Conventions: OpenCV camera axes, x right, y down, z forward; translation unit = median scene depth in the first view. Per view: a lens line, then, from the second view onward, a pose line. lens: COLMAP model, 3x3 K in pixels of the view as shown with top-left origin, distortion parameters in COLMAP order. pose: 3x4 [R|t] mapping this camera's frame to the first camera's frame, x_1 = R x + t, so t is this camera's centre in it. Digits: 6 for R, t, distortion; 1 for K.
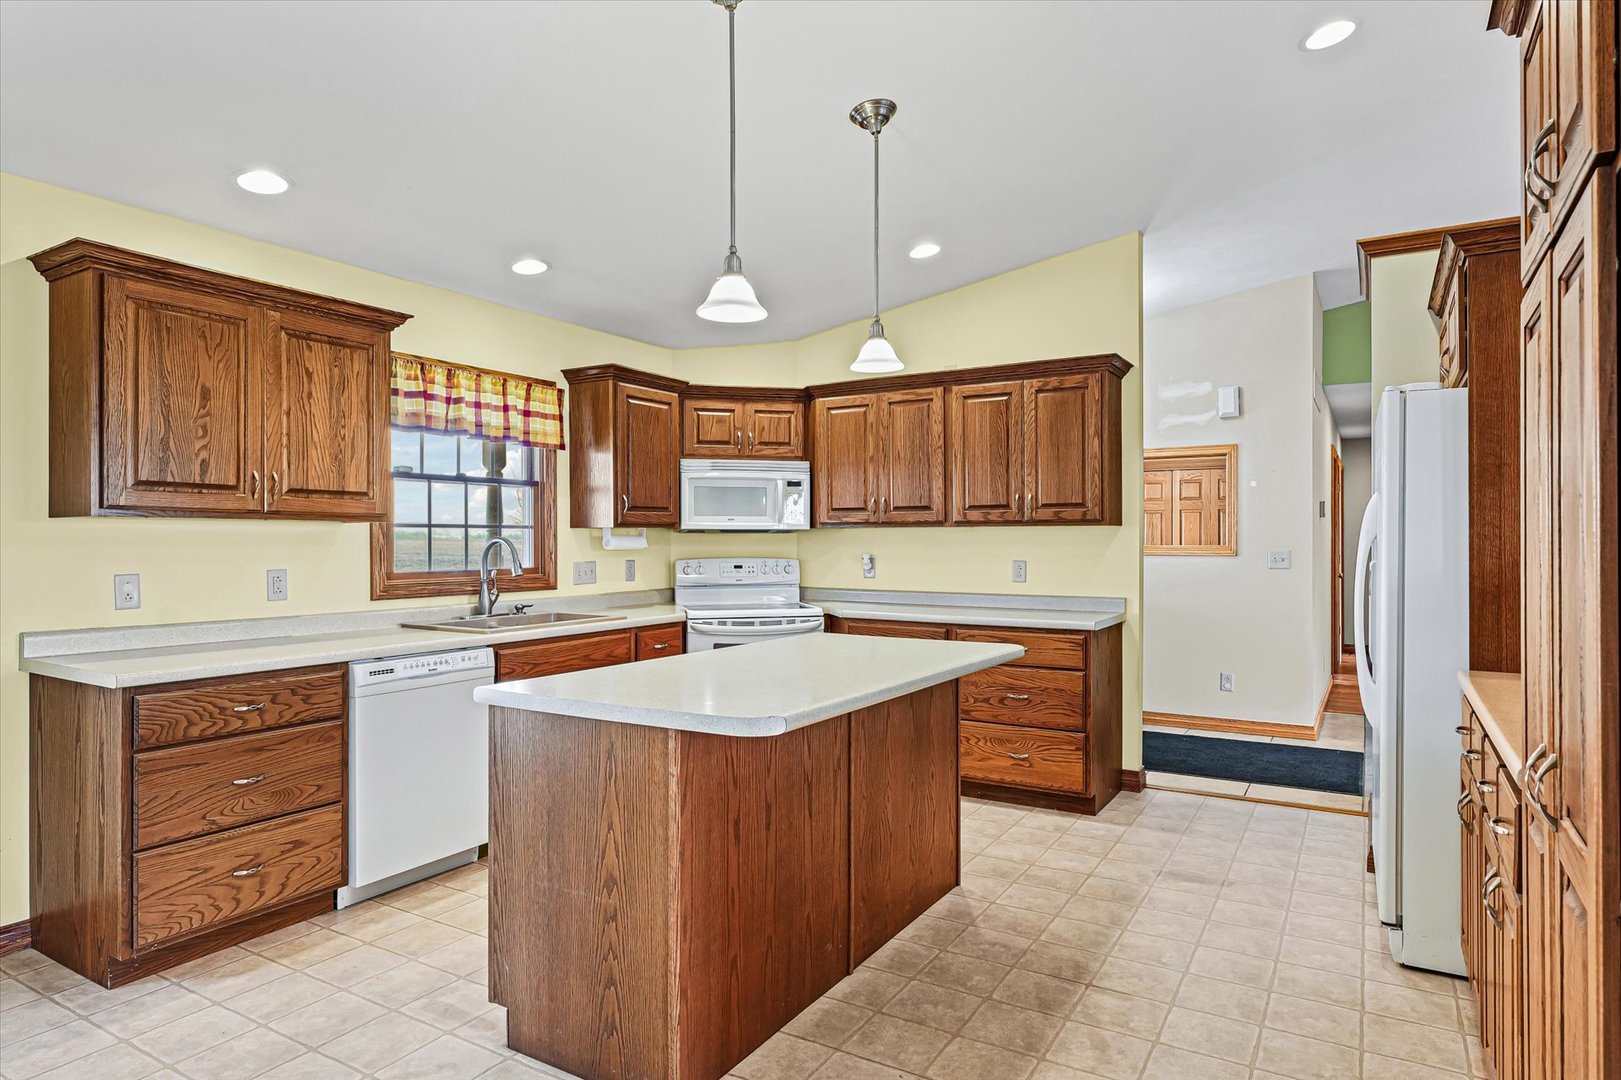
lens RADIAL K [[940.3, 0, 807.8], [0, 940.3, 541.5], [0, 0, 1]] dist [0.001712, -0.001772]
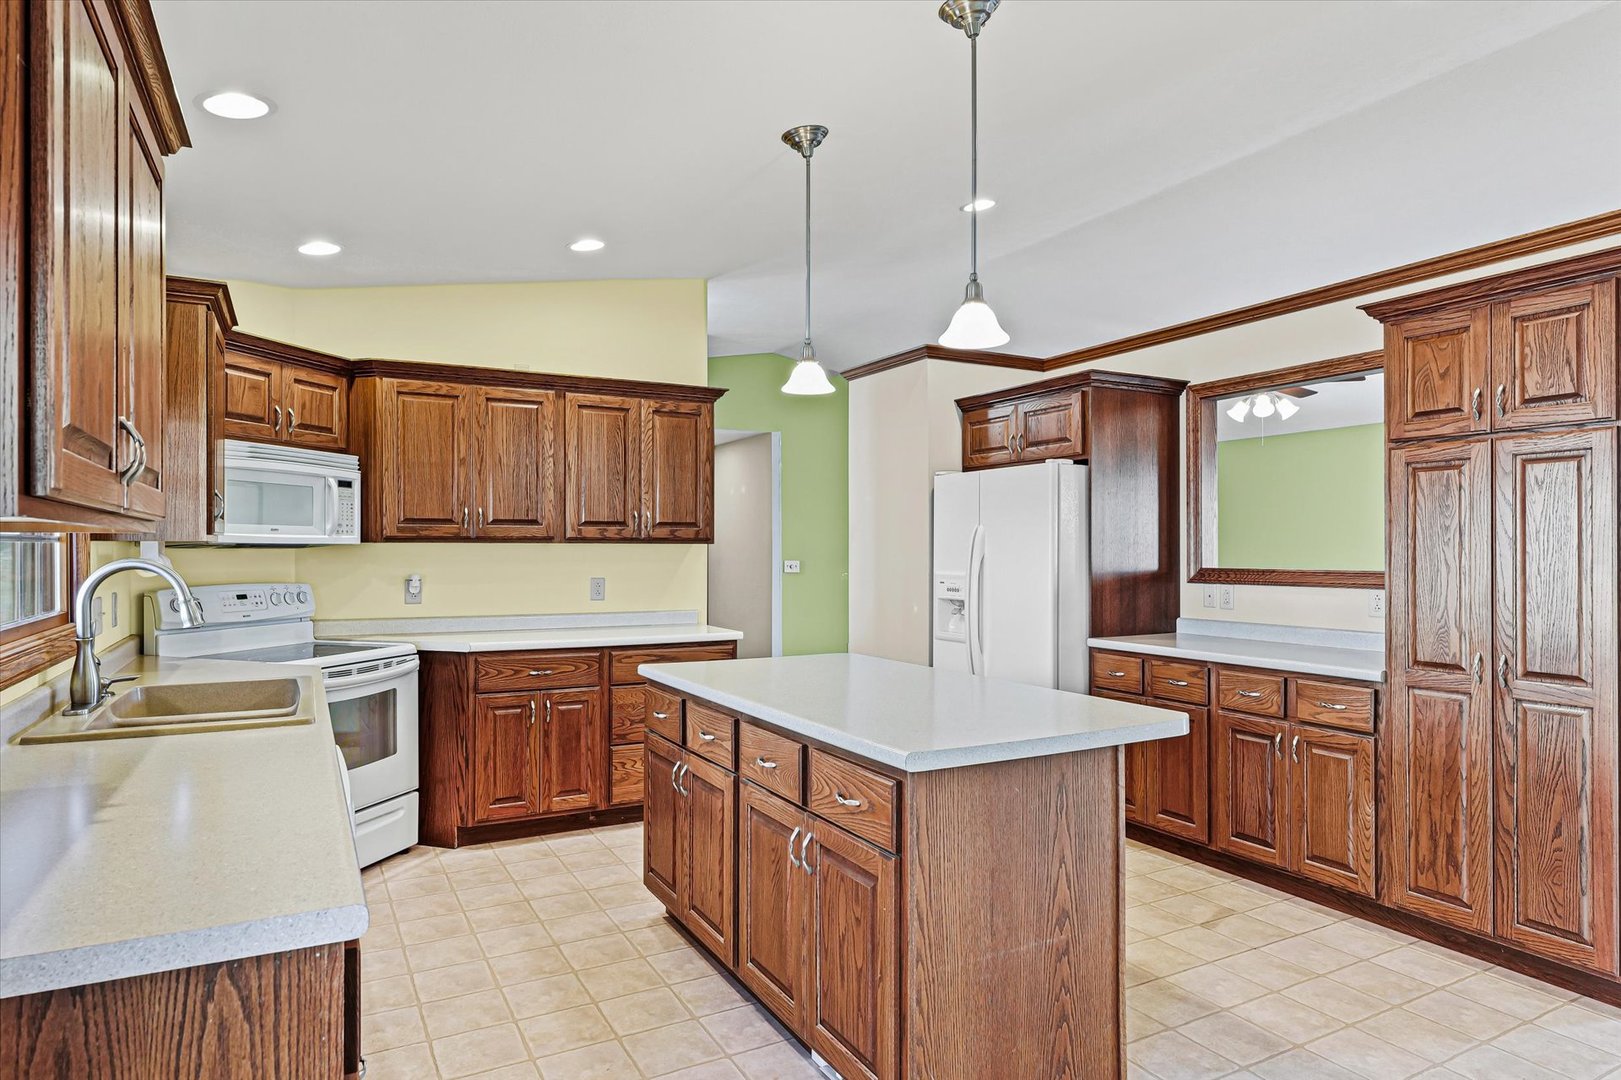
lens RADIAL K [[940.3, 0, 810.4], [0, 940.3, 537.7], [0, 0, 1]] dist [0.001712, -0.001772]
pose [[0.499973, 0.011828, 0.865960, -0.662580], [-0.001054, 0.999914, -0.013049, -0.011676], [-0.866040, 0.005612, 0.499943, 0.406647]]
